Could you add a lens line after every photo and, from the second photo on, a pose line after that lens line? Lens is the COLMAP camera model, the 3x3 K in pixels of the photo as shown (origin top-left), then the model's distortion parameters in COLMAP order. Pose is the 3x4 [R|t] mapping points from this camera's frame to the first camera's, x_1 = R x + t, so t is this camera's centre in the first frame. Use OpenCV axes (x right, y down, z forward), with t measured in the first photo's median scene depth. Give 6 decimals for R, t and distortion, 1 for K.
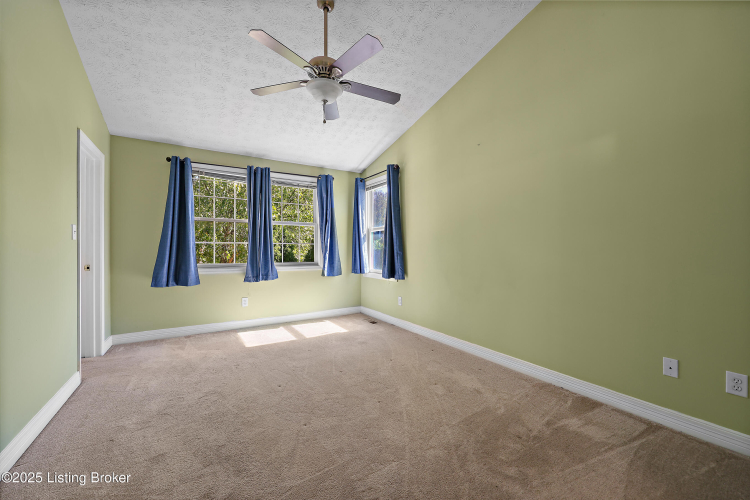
lens RADIAL K [[304.6, 0, 376.2], [0, 304.6, 245.9], [0, 0, 1]] dist [0.000576, 0.000103]
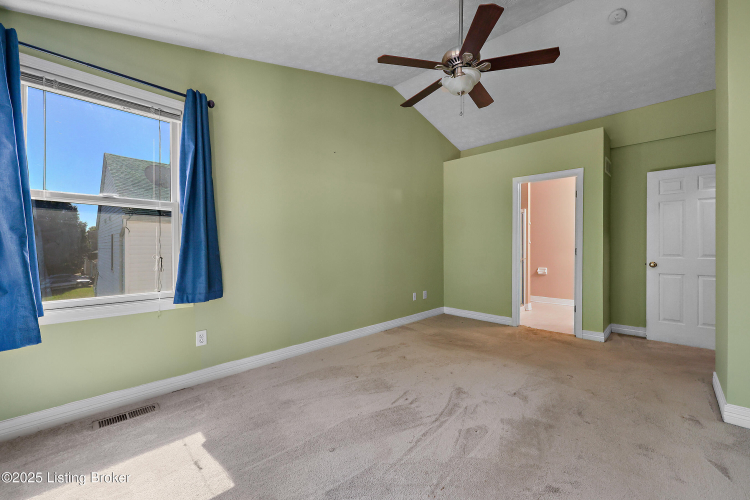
lens RADIAL K [[304.6, 0, 376.2], [0, 304.6, 245.9], [0, 0, 1]] dist [0.000576, 0.000103]
pose [[-0.247631, -0.003637, 0.968848, -0.794311], [-0.017743, 0.999842, -0.000781, 0.002259], [-0.968692, -0.017384, -0.247656, 1.167270]]
